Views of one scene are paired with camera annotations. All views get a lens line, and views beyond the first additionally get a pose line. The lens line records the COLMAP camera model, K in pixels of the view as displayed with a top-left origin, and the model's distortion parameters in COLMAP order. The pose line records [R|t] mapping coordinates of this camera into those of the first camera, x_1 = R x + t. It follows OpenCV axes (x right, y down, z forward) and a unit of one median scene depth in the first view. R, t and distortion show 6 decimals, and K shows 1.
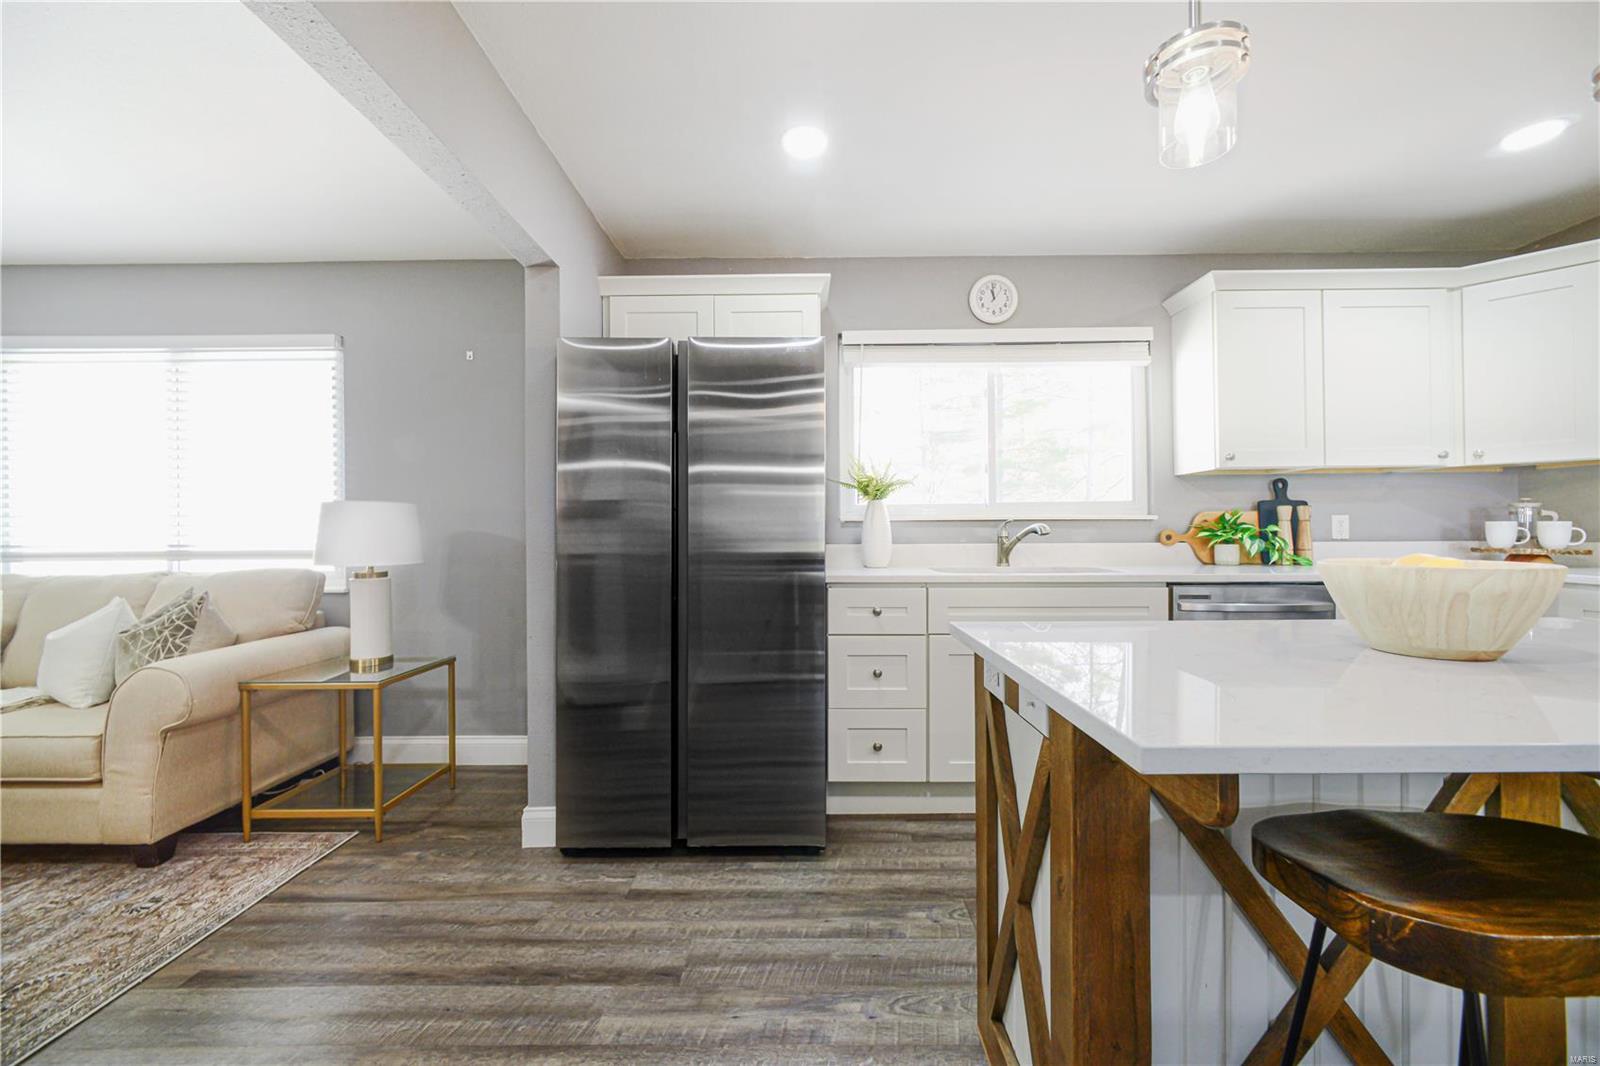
lens RADIAL K [[638.2, 0, 805.3], [0, 638.2, 527.7], [0, 0, 1]] dist [-0.000369, 0.000311]
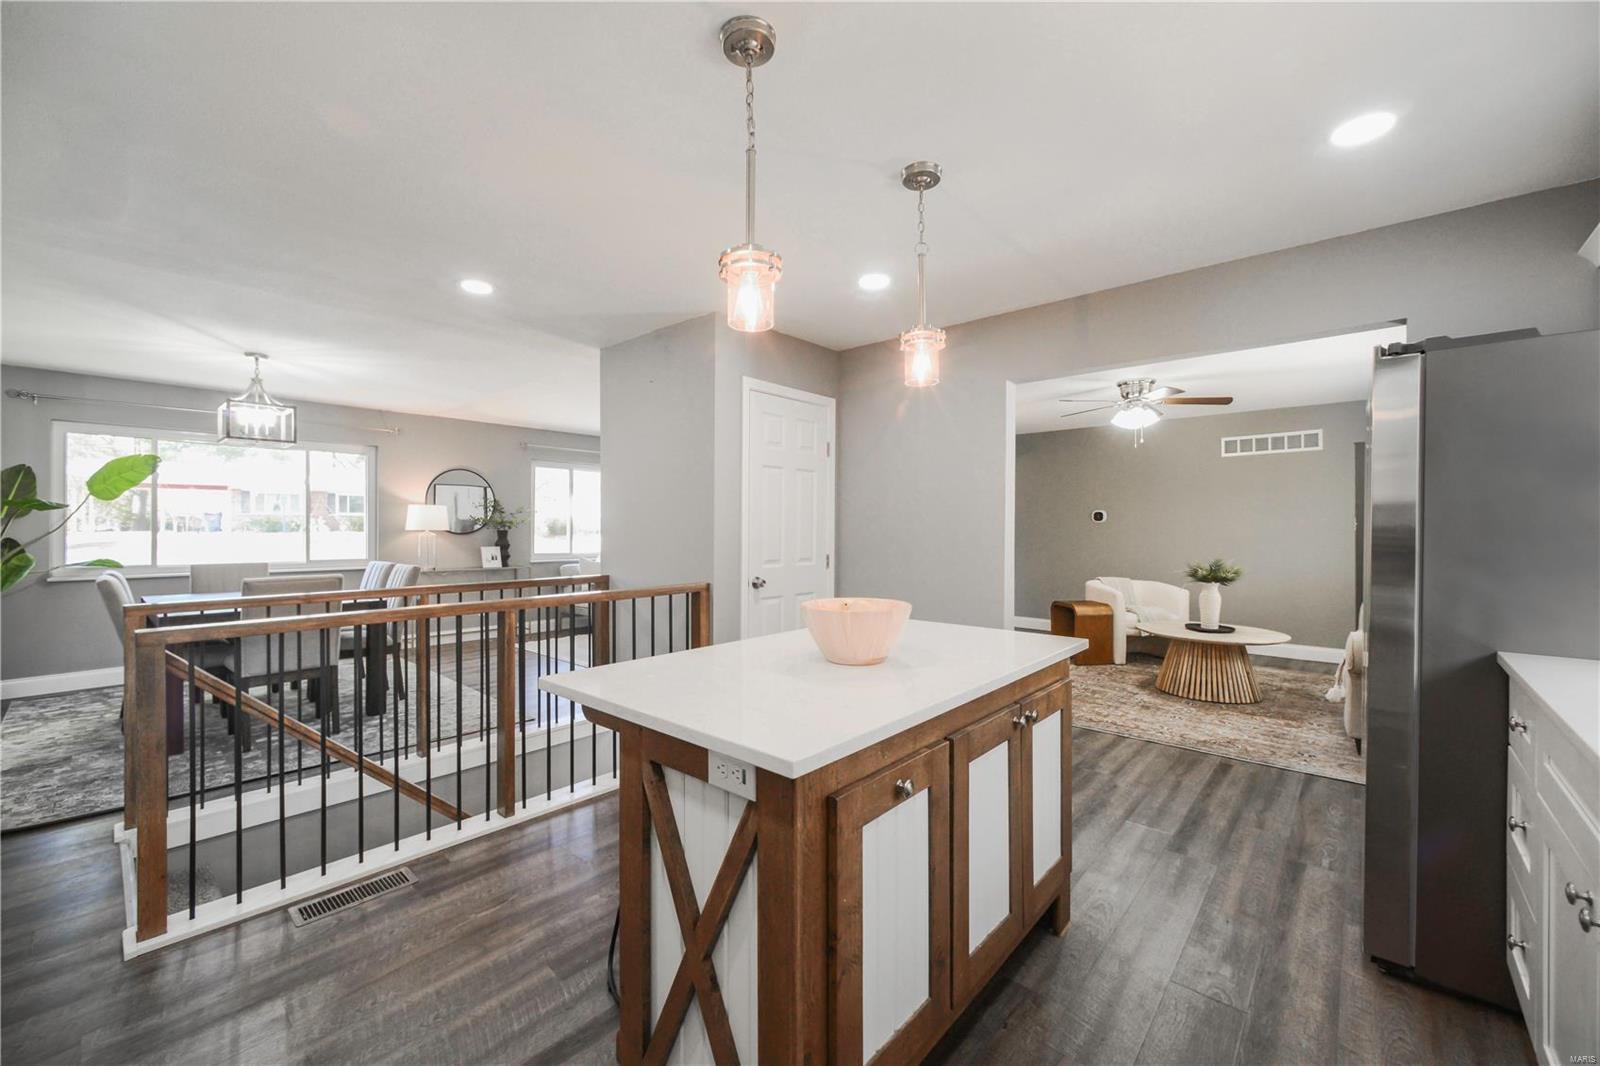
lens RADIAL K [[638.2, 0, 805.3], [0, 638.2, 527.7], [0, 0, 1]] dist [-0.000369, 0.000311]
pose [[-0.654534, 0.010705, -0.755957, 0.925550], [0.007828, 0.999942, 0.007382, -0.063745], [0.755992, -0.001086, -0.654580, 0.794087]]
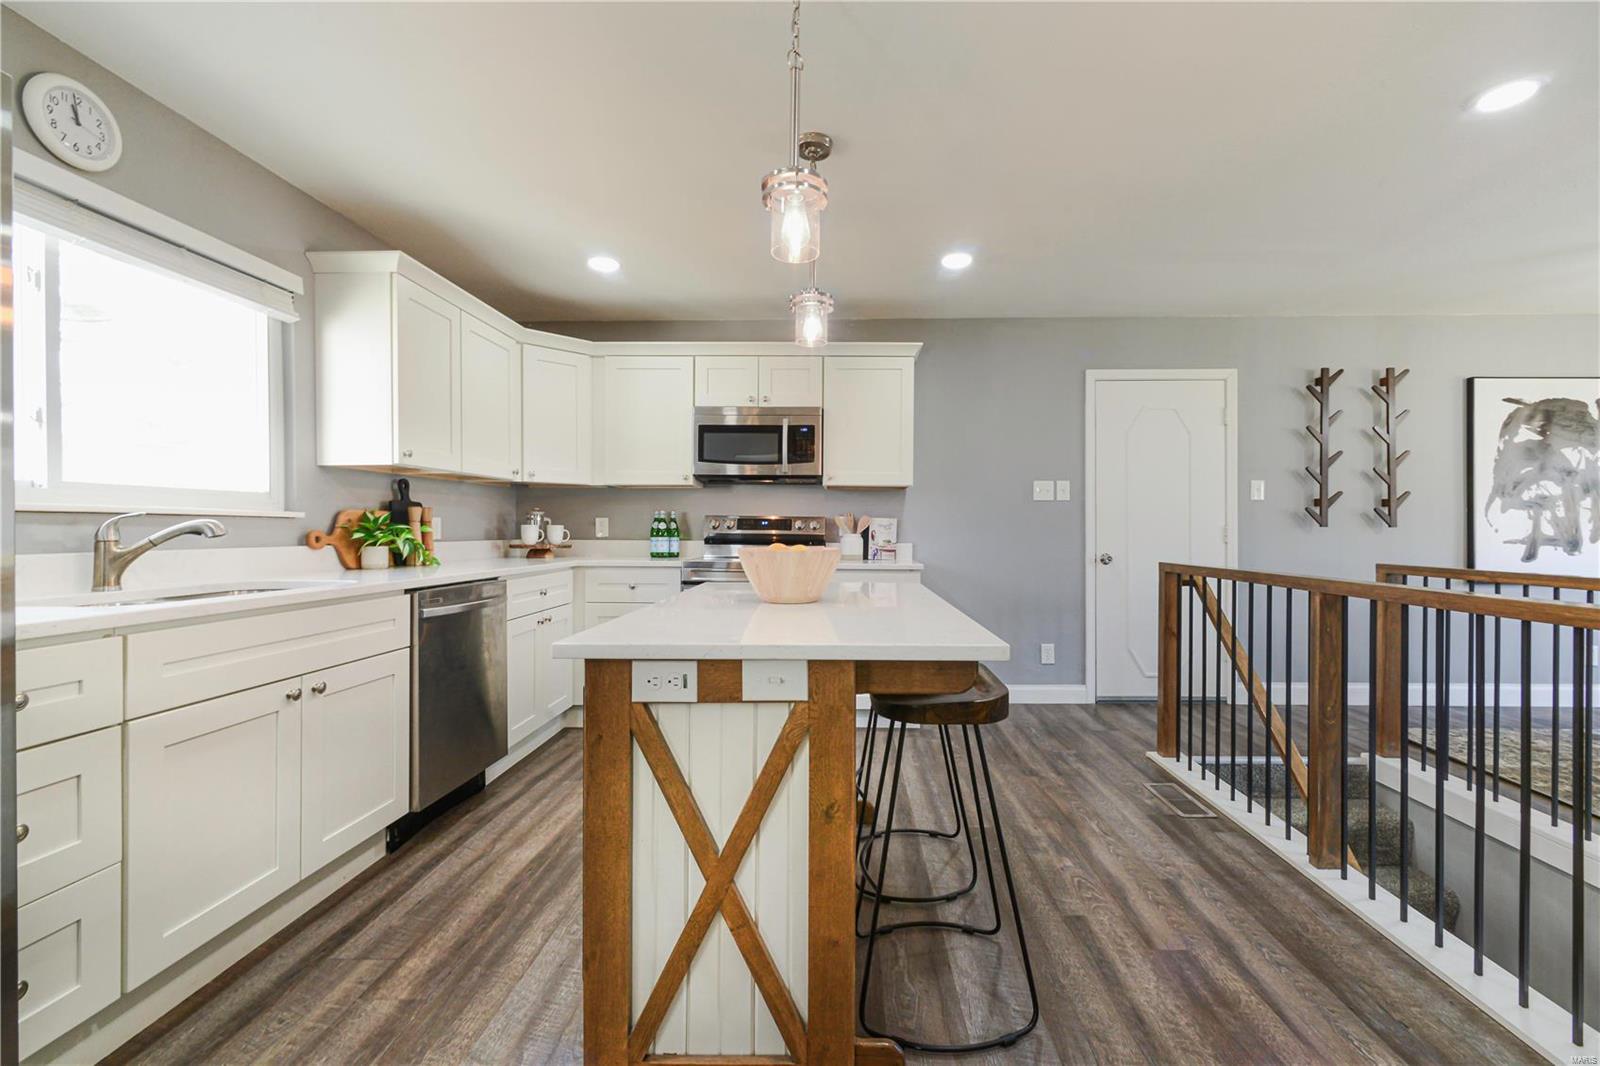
lens RADIAL K [[678.9, 0, 830.2], [0, 678.9, 530.0], [0, 0, 1]] dist [-0.003809, -0.000363]
pose [[0.015477, 0.004712, 0.999869, -0.325877], [-0.004544, 0.999979, -0.004642, 0.004556], [-0.999870, -0.004472, 0.015498, 0.348272]]
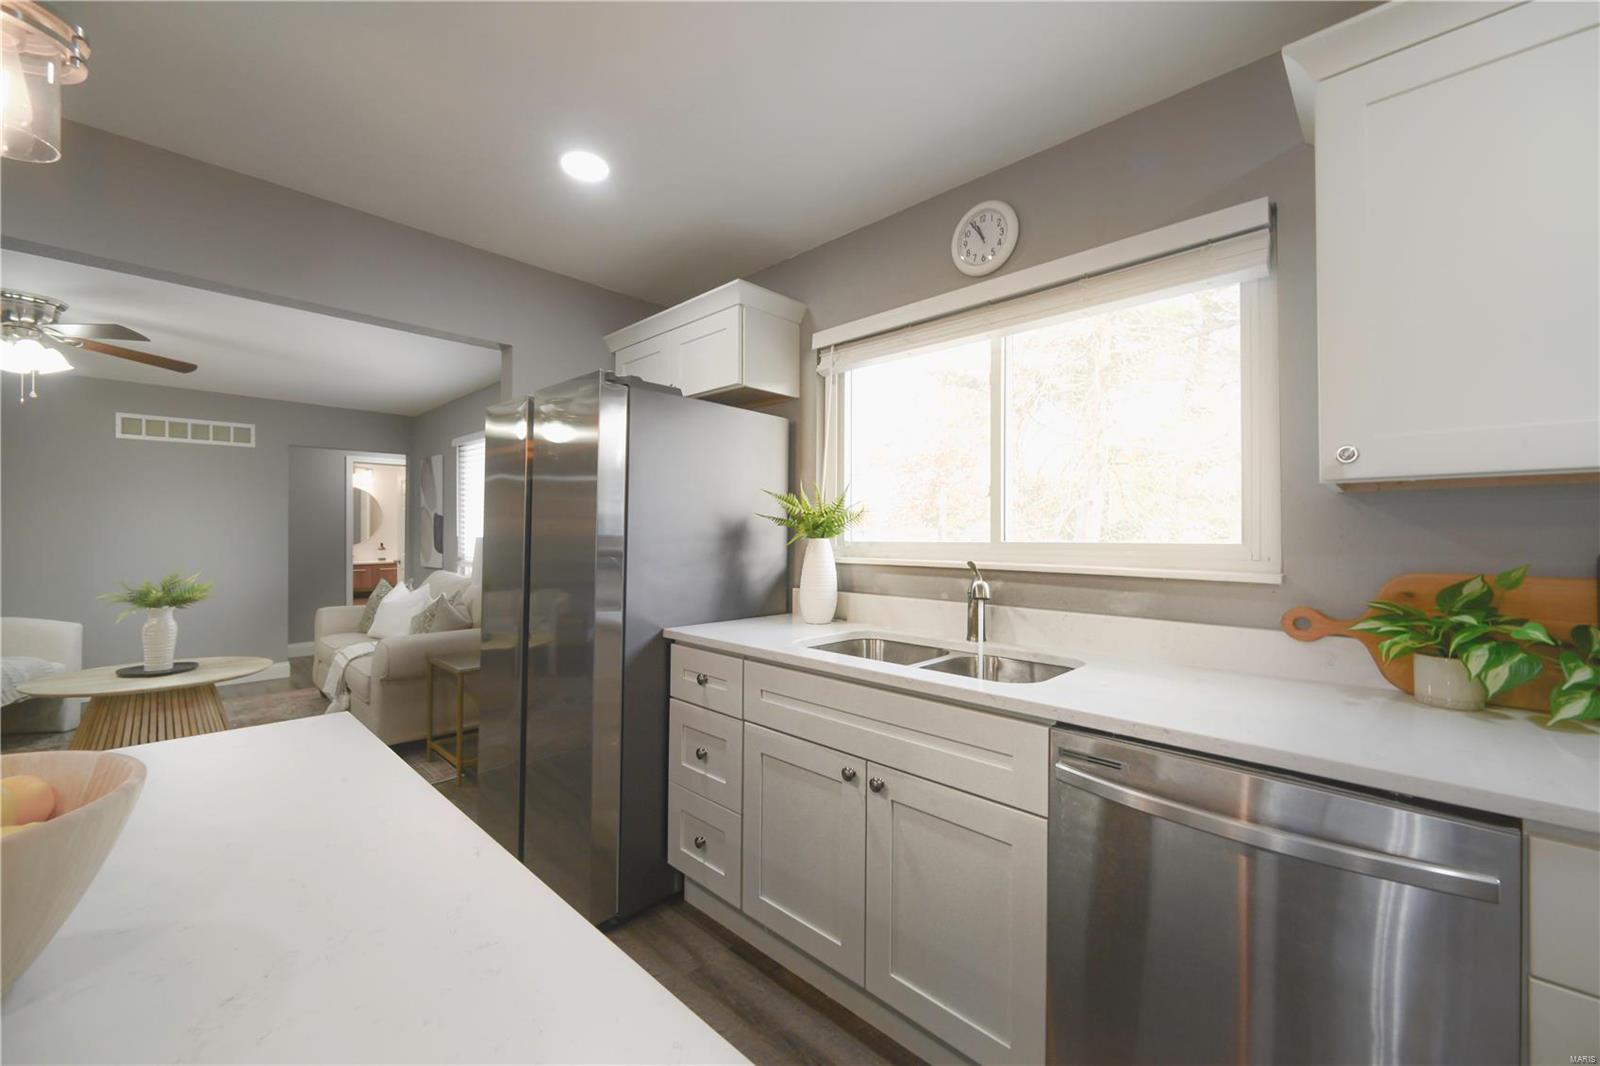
lens RADIAL K [[638.2, 0, 805.3], [0, 638.2, 527.7], [0, 0, 1]] dist [-0.000369, 0.000311]
pose [[0.722890, 0.002614, -0.690959, 0.688554], [-0.007028, 0.999969, -0.003570, -0.056697], [0.690928, 0.007437, 0.722886, 0.430191]]
